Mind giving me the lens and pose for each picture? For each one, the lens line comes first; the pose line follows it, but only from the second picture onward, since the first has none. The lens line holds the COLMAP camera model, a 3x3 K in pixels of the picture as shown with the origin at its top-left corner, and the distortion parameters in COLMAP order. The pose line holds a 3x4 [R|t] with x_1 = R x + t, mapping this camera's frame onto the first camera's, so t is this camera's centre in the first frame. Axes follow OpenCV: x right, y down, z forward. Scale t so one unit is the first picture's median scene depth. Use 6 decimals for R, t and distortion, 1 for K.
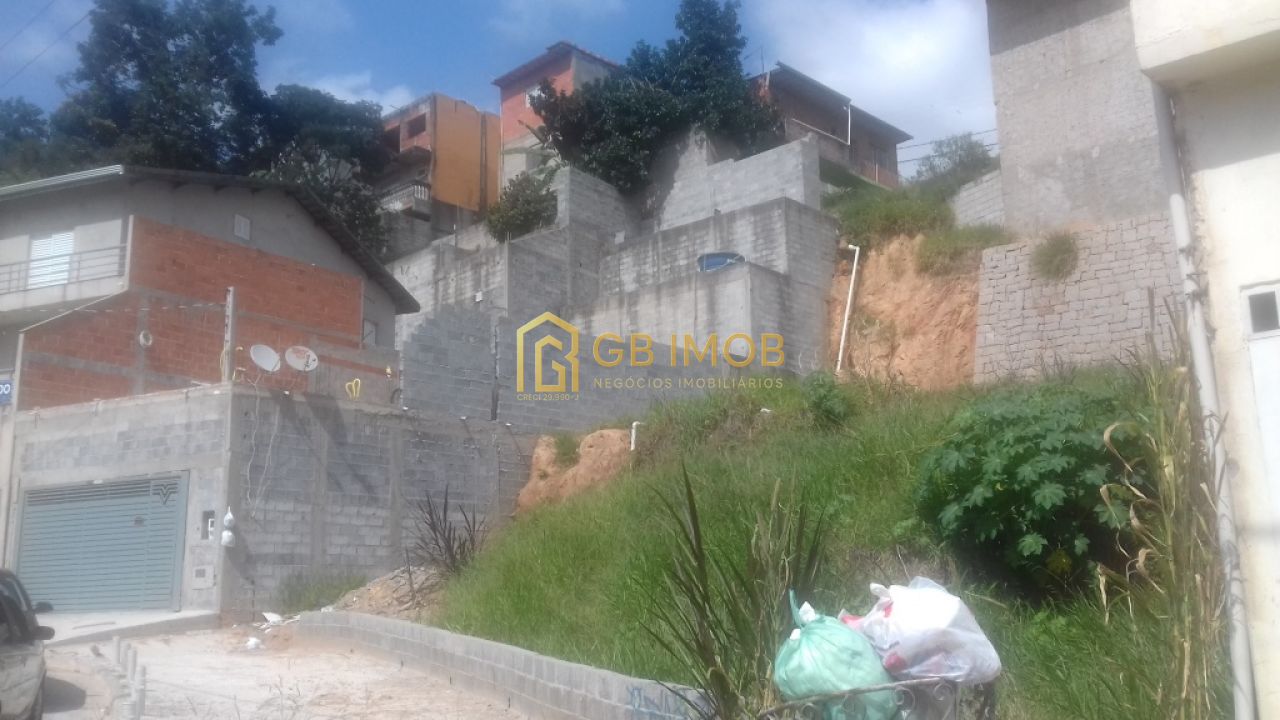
lens RADIAL K [[1183.6, 0, 648.6], [0, 1183.6, 360.8], [0, 0, 1]] dist [0.101924, -0.223946]
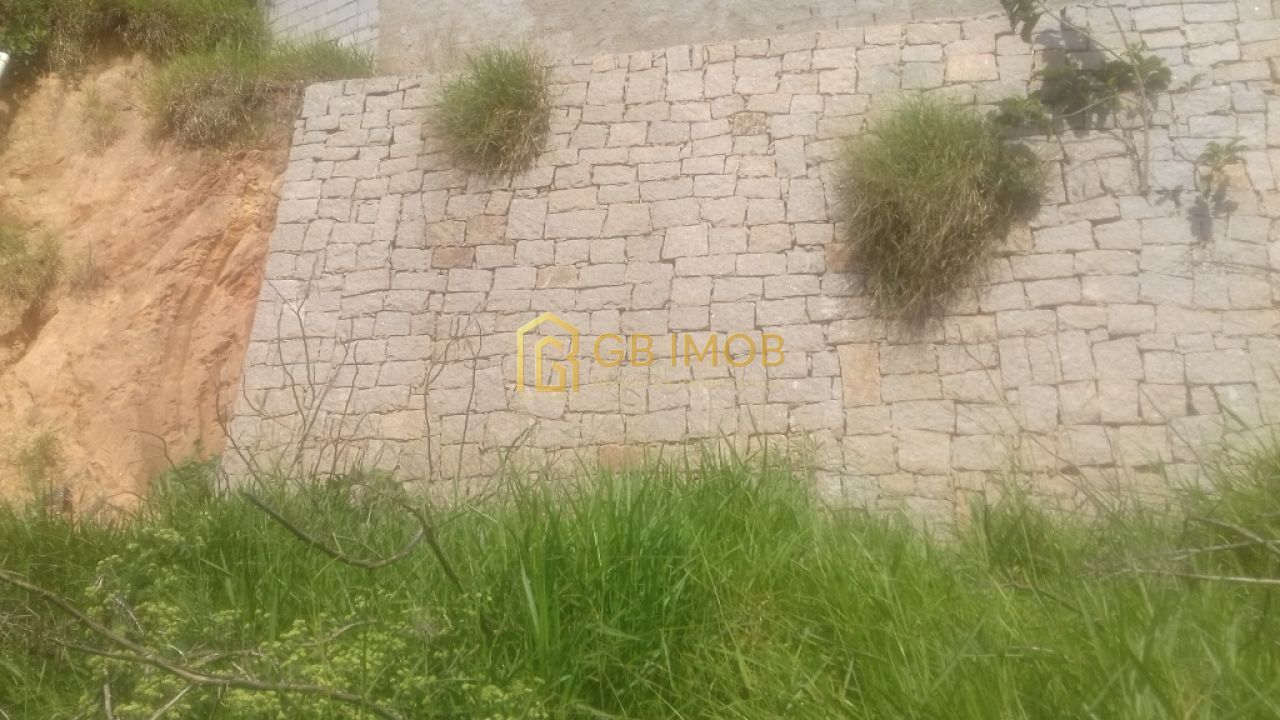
lens RADIAL K [[1161.1, 0, 638.2], [0, 1161.1, 366.5], [0, 0, 1]] dist [0.088379, -0.163101]
pose [[0.876091, 0.101286, 0.471387, 0.201265], [-0.100030, 0.994596, -0.027797, -0.004908], [-0.471655, -0.022801, 0.881488, 0.608548]]
